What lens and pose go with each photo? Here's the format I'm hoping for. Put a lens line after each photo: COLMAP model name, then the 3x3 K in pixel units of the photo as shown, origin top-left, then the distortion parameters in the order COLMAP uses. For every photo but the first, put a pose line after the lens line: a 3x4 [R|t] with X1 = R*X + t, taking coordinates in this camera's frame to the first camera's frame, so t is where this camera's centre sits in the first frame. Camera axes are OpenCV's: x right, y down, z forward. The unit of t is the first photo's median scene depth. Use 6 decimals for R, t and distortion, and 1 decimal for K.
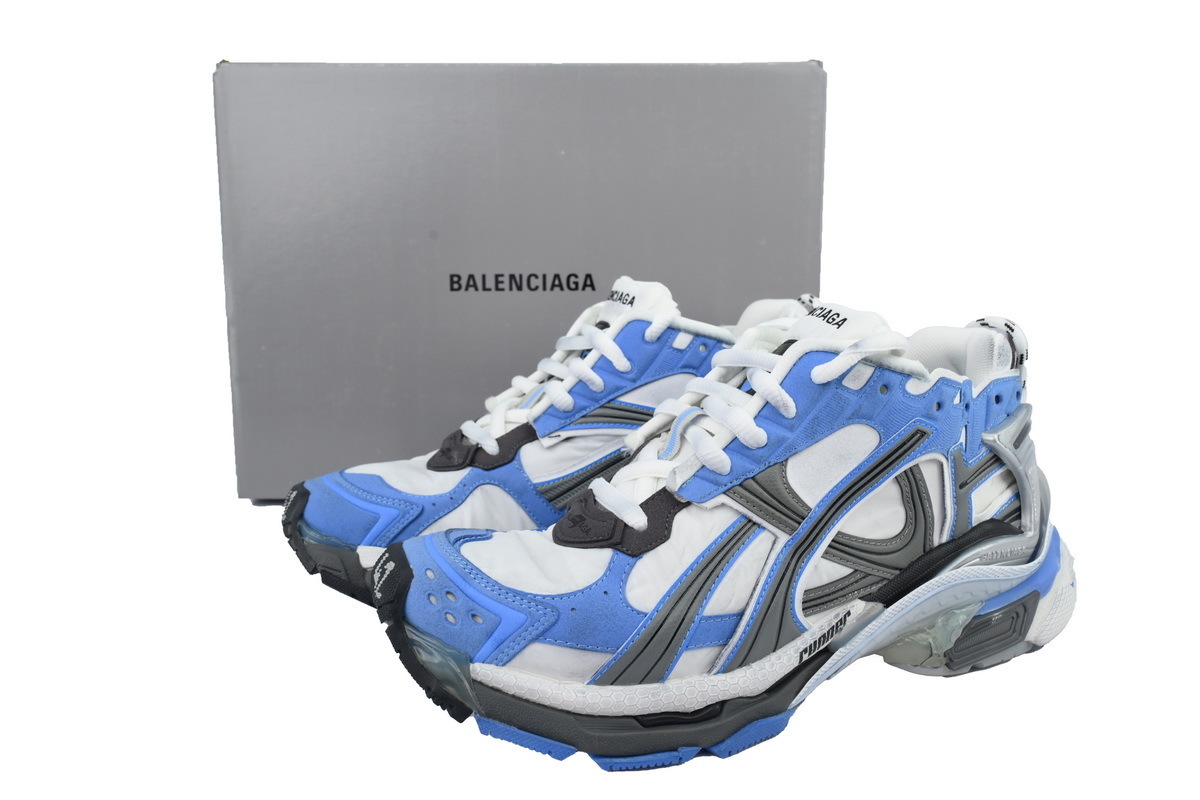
lens RADIAL K [[892.4, 0, 600.0], [0, 892.4, 400.0], [0, 0, 1]] dist [0.000907, 0.004313]
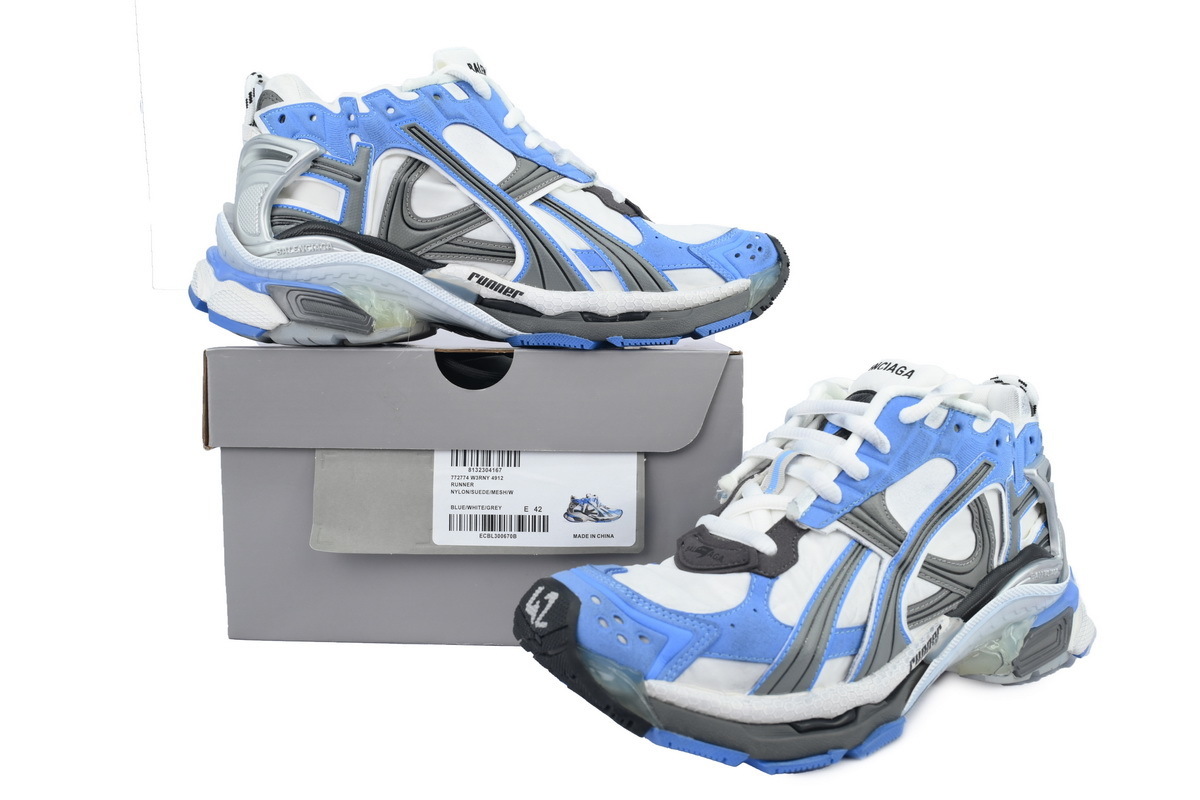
lens RADIAL K [[892.4, 0, 600.0], [0, 892.4, 400.0], [0, 0, 1]] dist [0.000907, 0.004313]
pose [[0.986748, -0.007366, 0.162094, -0.337460], [0.027222, 0.992325, -0.120622, 0.081422], [-0.159961, 0.123436, 0.979375, -0.074291]]
